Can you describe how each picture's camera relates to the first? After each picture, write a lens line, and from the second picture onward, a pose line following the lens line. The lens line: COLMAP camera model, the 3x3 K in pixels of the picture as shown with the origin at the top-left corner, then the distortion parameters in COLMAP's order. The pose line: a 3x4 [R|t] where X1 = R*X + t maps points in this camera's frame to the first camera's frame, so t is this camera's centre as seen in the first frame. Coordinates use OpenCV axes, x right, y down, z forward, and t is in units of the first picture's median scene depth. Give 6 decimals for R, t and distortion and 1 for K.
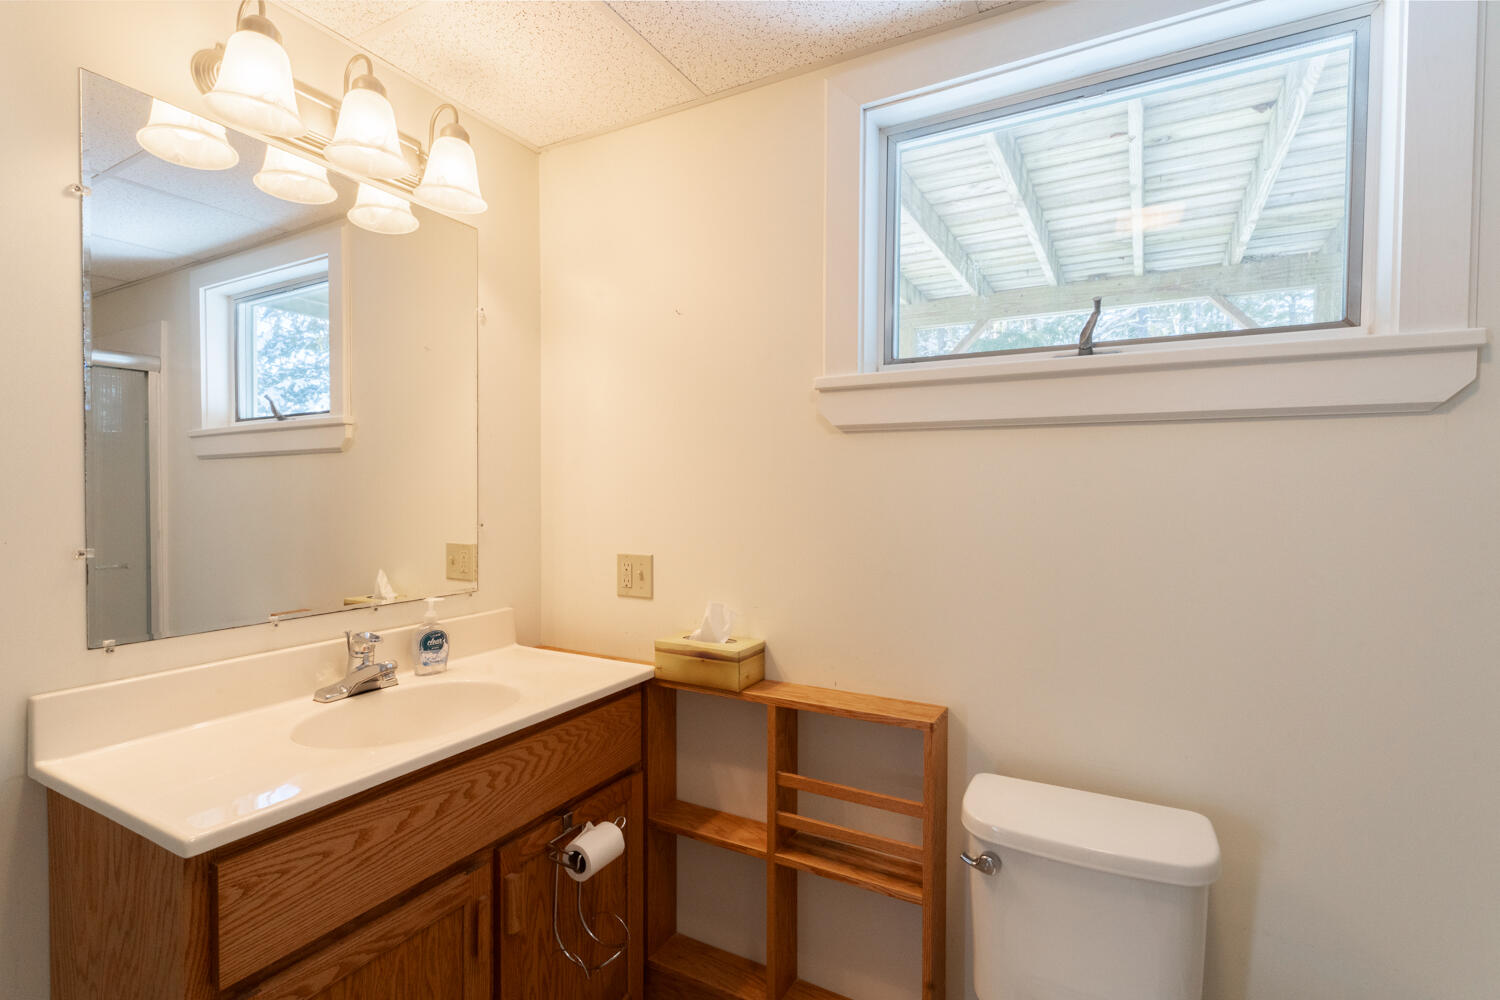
lens RADIAL K [[701.4, 0, 750.1], [0, 701.4, 502.8], [0, 0, 1]] dist [-0.000493, -0.000025]
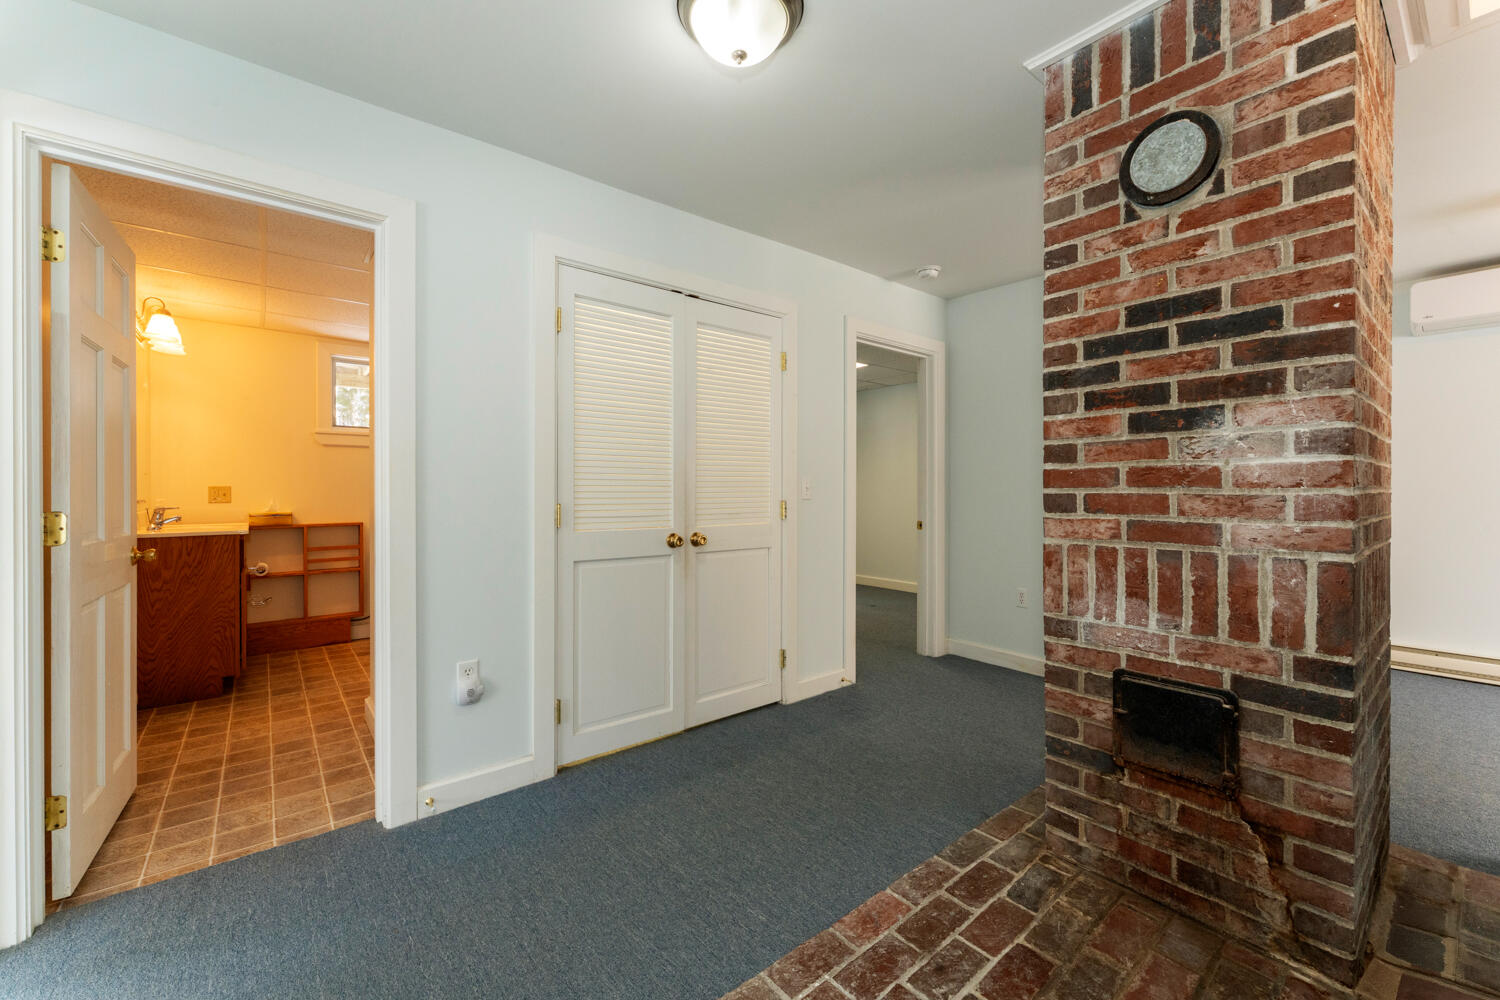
lens RADIAL K [[602.8, 0, 753.0], [0, 602.8, 486.9], [0, 0, 1]] dist [-0.001525, -0.000153]
pose [[0.369318, 0.000274, 0.929303, -1.676110], [0.020856, 0.999746, -0.008583, 0.150177], [-0.929069, 0.022551, 0.369218, -1.848332]]
